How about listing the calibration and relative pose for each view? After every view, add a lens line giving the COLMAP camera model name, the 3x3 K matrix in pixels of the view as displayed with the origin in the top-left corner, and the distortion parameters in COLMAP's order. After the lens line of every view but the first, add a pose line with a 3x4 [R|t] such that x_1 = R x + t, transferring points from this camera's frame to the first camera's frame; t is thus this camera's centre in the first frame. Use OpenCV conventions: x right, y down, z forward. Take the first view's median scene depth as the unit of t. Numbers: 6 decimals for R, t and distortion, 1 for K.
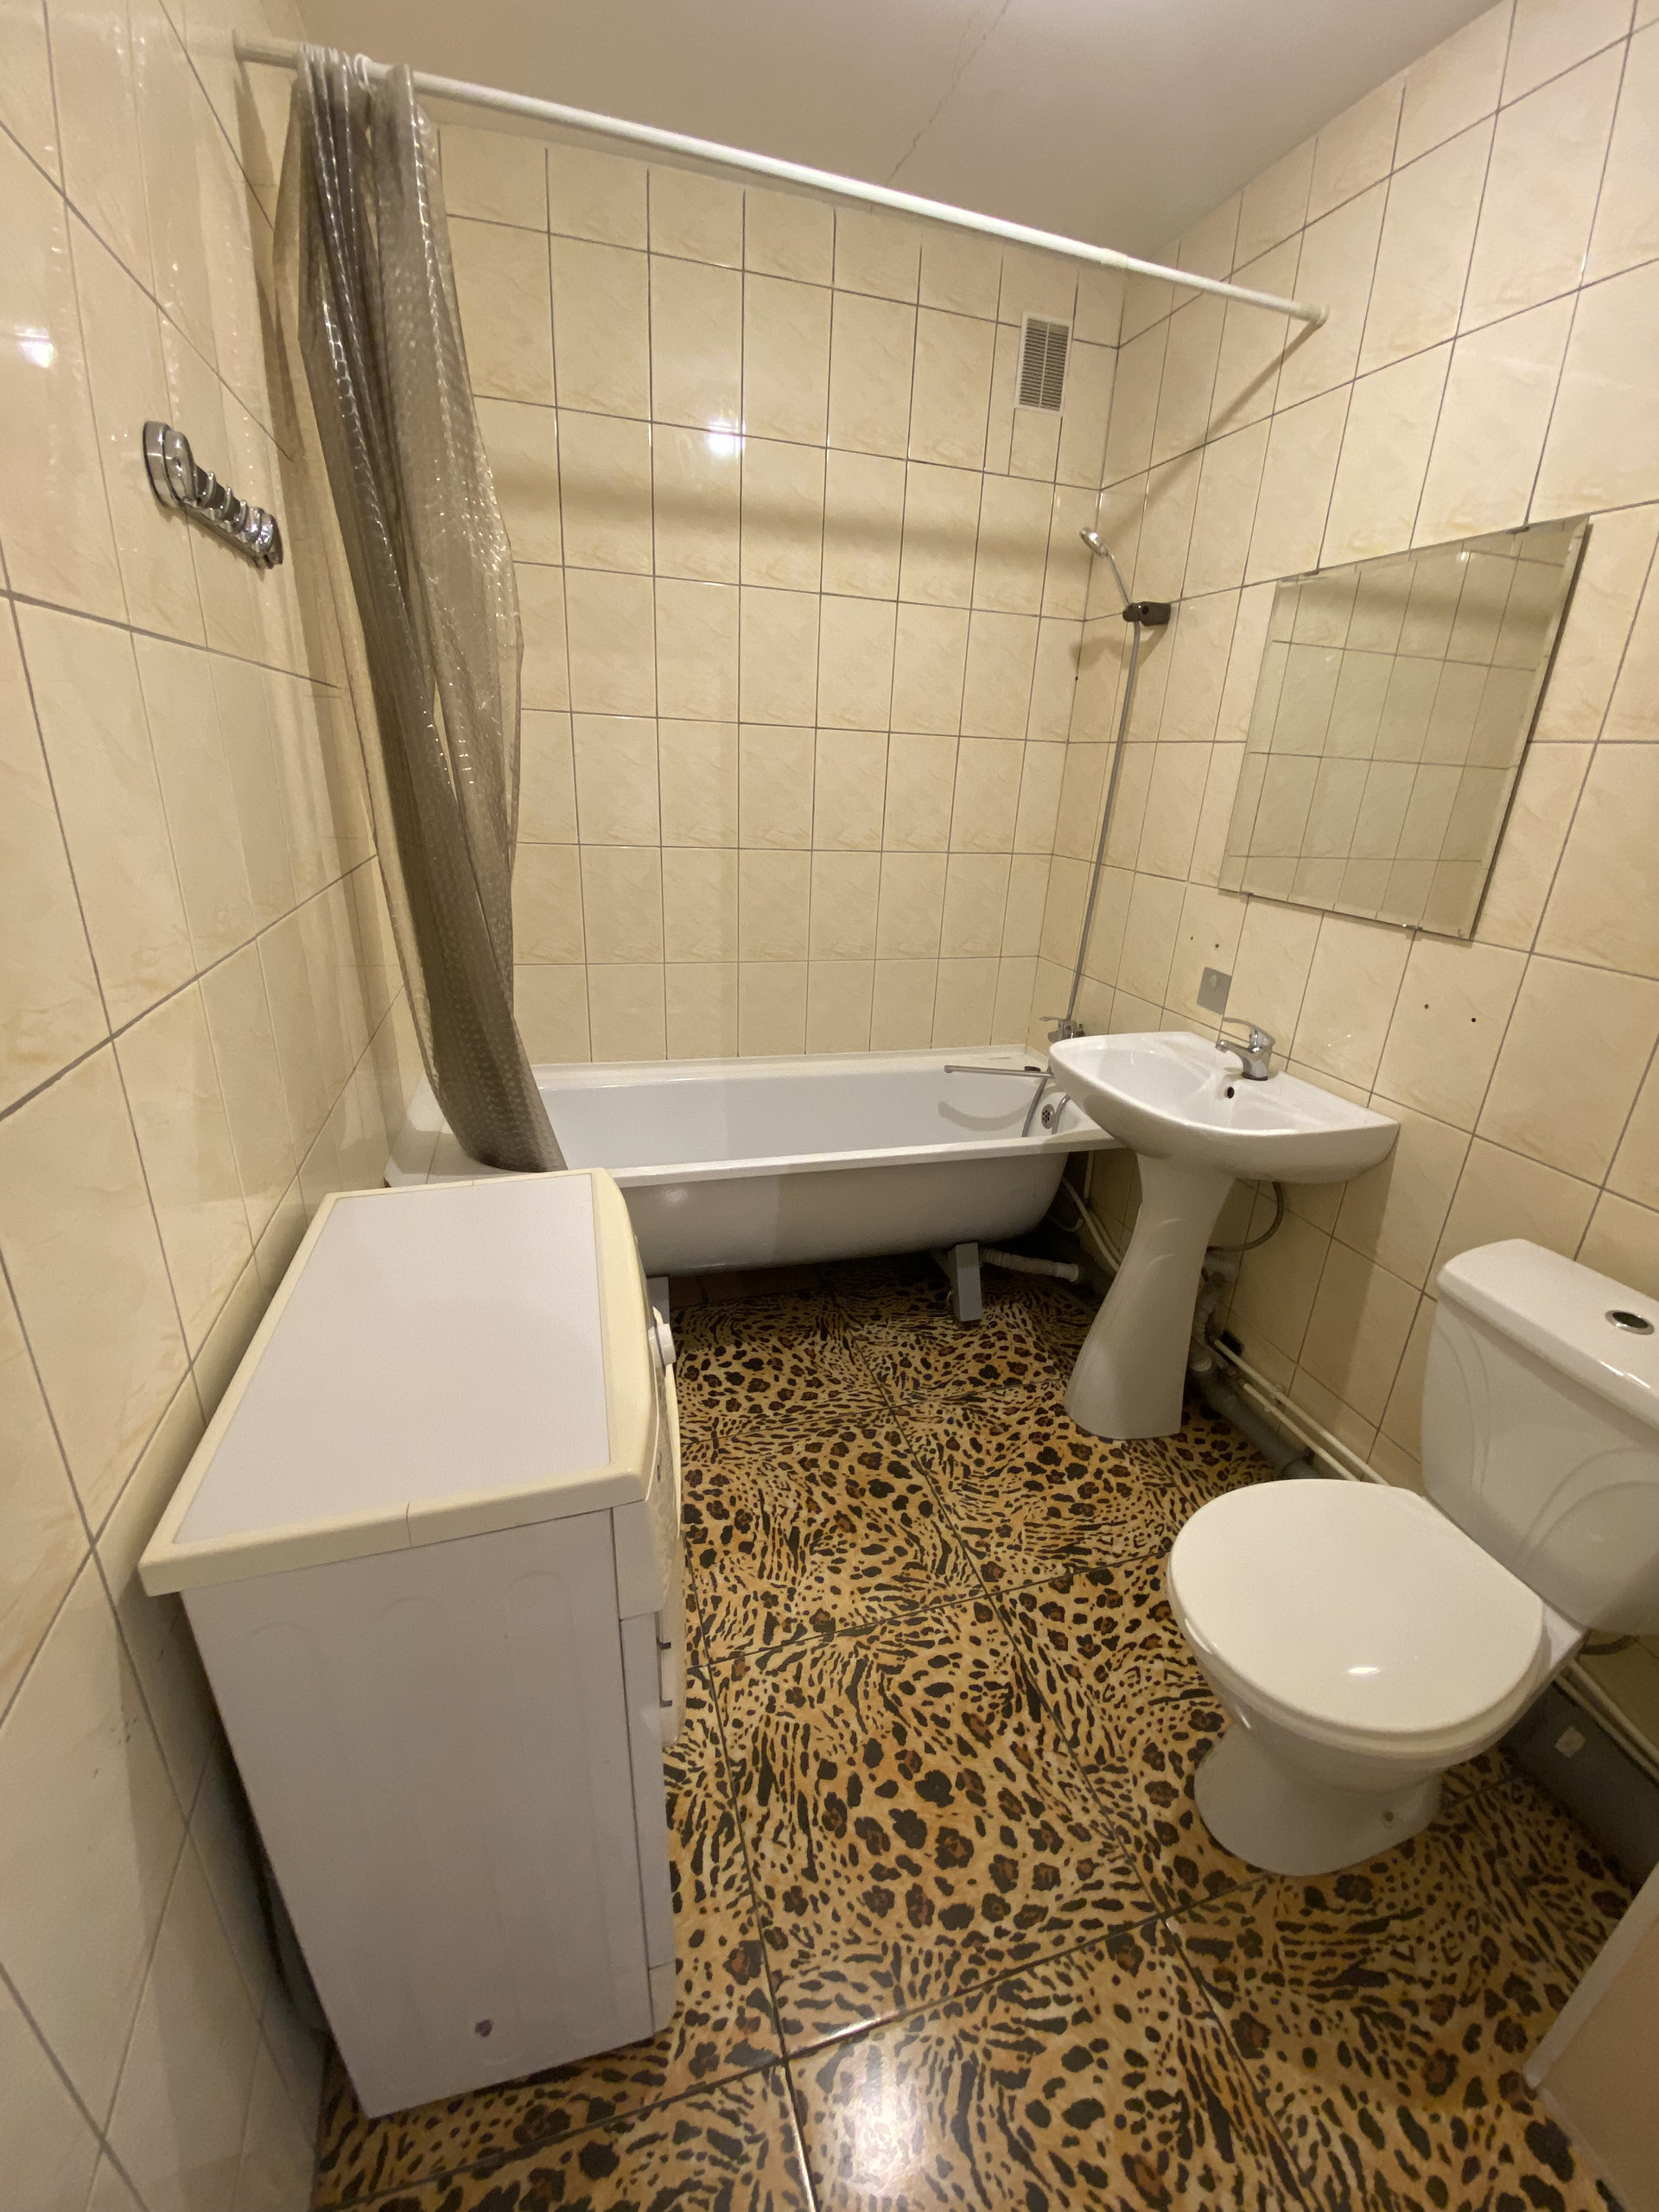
lens RADIAL K [[888.5, 0, 831.7], [0, 888.5, 1096.2], [0, 0, 1]] dist [0.063015, -0.045084]
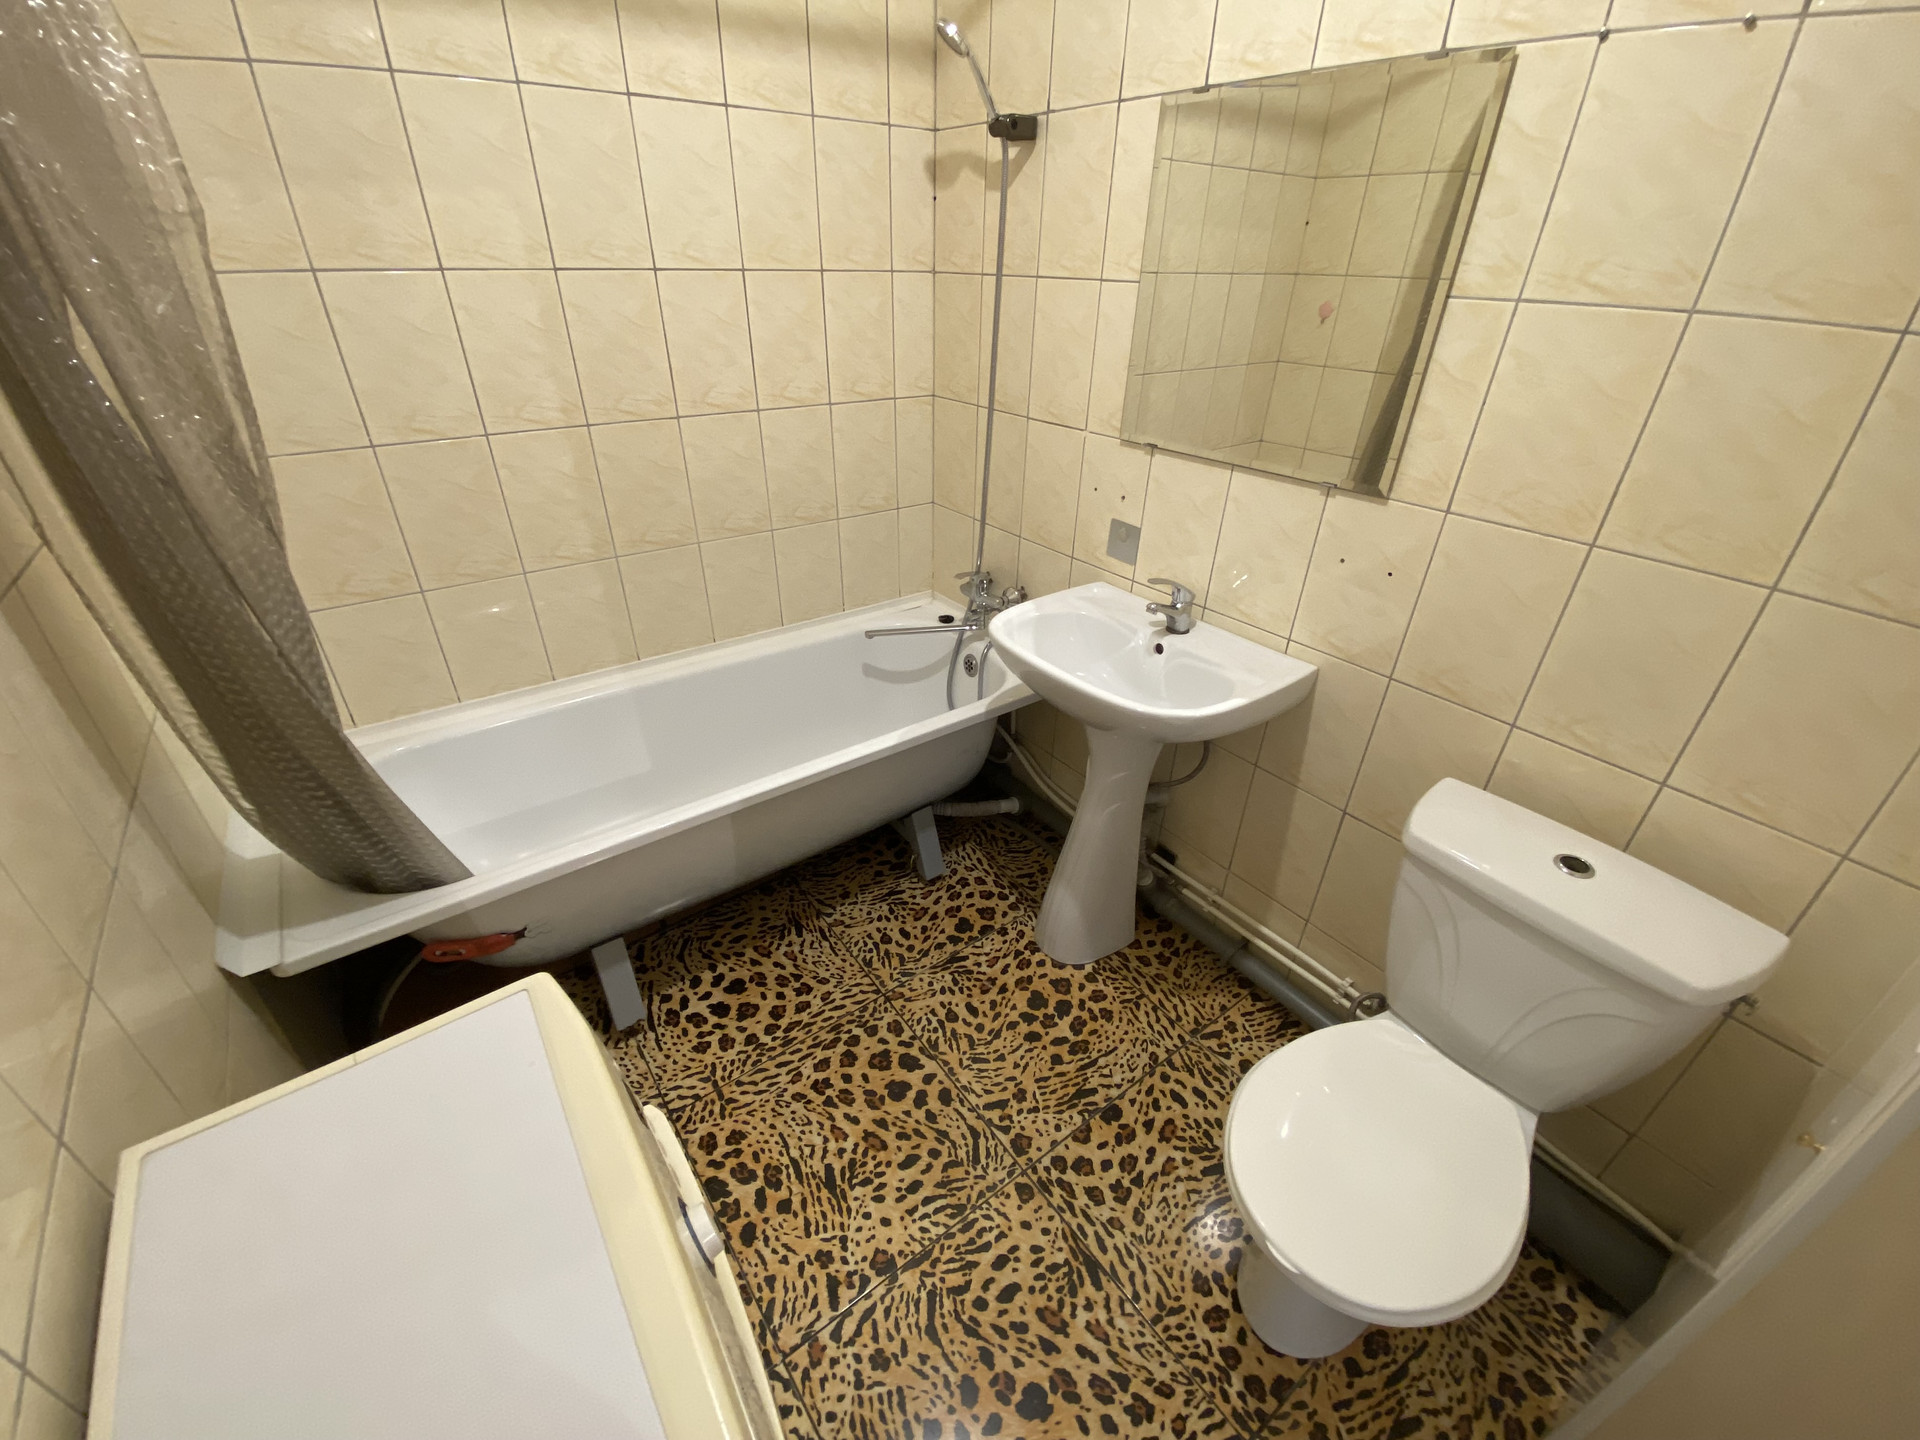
lens RADIAL K [[777.5, 0, 948.0], [0, 777.5, 716.9], [0, 0, 1]] dist [0.024666, -0.021491]
pose [[0.942925, -0.196871, 0.268578, -0.051031], [0.144280, 0.968423, 0.203325, -0.157727], [-0.300126, -0.152969, 0.941555, 0.229379]]
